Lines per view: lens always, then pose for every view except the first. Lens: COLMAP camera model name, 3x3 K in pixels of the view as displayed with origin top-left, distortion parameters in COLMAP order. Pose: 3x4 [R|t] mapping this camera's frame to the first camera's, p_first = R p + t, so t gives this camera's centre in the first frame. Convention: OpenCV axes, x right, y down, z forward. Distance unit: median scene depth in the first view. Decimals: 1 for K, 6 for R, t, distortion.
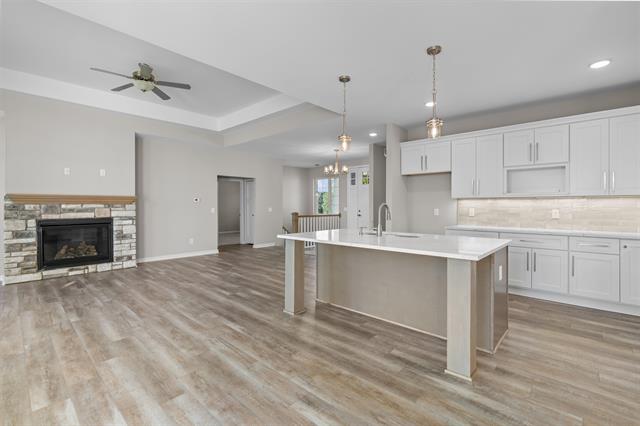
lens RADIAL K [[290.3, 0, 323.7], [0, 290.3, 207.0], [0, 0, 1]] dist [-0.004372, 0.000437]
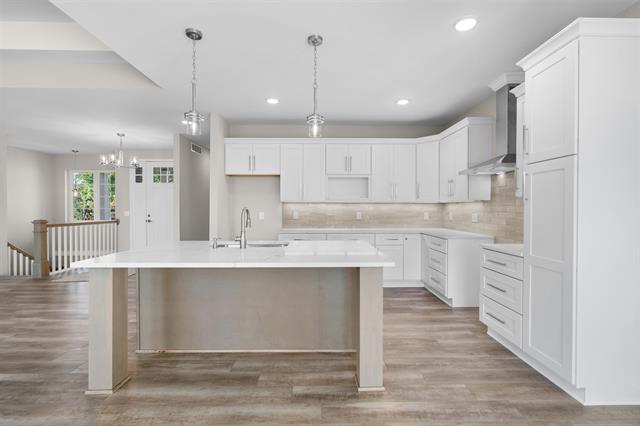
lens RADIAL K [[286.6, 0, 323.3], [0, 286.6, 209.9], [0, 0, 1]] dist [-0.002478, 0.000350]
pose [[0.730543, -0.005238, 0.682847, -0.131691], [0.004544, 0.999986, 0.002809, -0.004602], [-0.682852, 0.001051, 0.730556, 0.190859]]
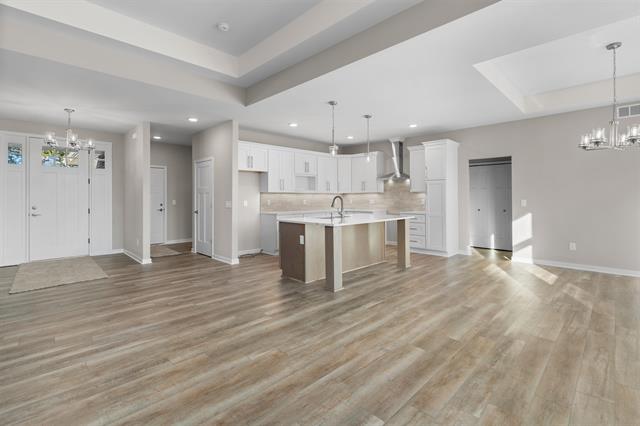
lens RADIAL K [[294.5, 0, 323.8], [0, 294.5, 193.8], [0, 0, 1]] dist [-0.004051, 0.000179]
pose [[0.046576, 0.010670, 0.998858, -0.942550], [0.010112, 0.999887, -0.011153, -0.005744], [-0.998864, 0.010620, 0.046463, 0.722130]]
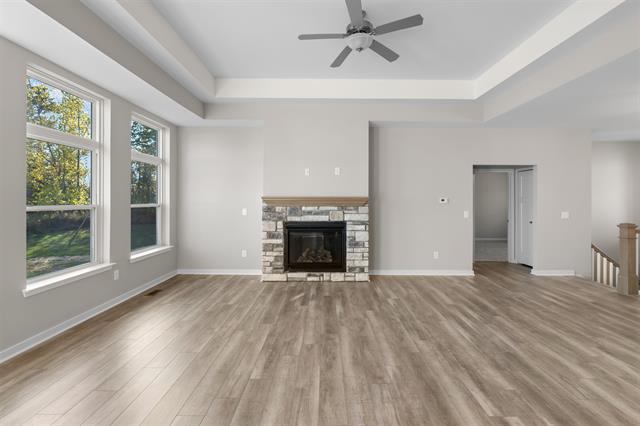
lens RADIAL K [[291.7, 0, 322.8], [0, 291.7, 200.0], [0, 0, 1]] dist [-0.007317, -0.000271]
pose [[0.670849, 0.001677, -0.741592, -0.145844], [-0.008294, 0.999952, -0.005241, -0.028799], [0.741547, 0.009667, 0.670831, 0.431952]]
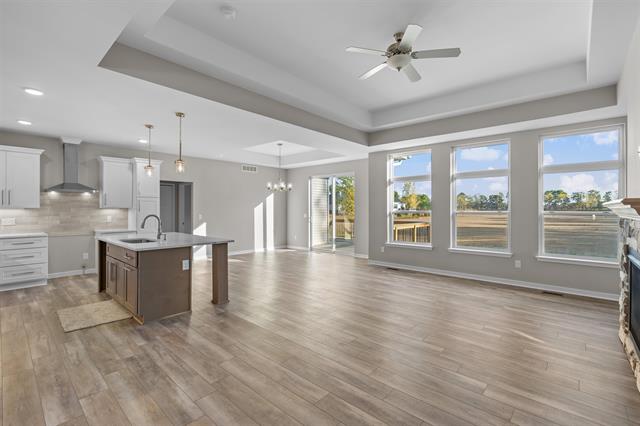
lens RADIAL K [[290.3, 0, 323.7], [0, 290.3, 207.0], [0, 0, 1]] dist [-0.004372, 0.000437]
pose [[-0.999937, -0.001176, -0.011135, -0.388422], [-0.001198, 0.999997, 0.002037, -0.035679], [0.011132, 0.002051, -0.999936, 1.653270]]
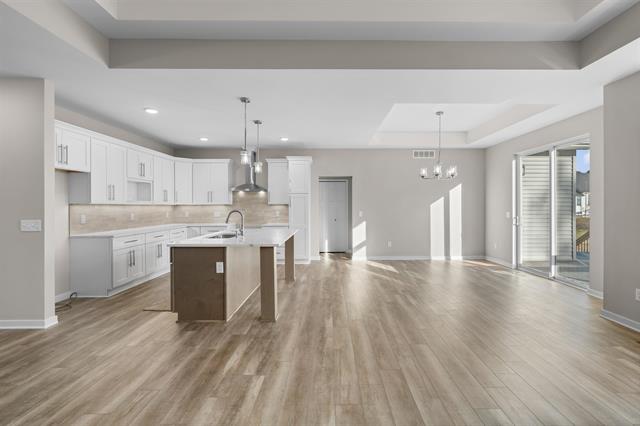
lens RADIAL K [[291.2, 0, 329.9], [0, 291.2, 206.2], [0, 0, 1]] dist [-0.002359, 0.000238]
pose [[-0.674663, -0.000340, 0.738126, -0.723350], [0.006996, 0.999952, 0.006854, -0.024615], [-0.738092, 0.009788, -0.674629, 1.118481]]
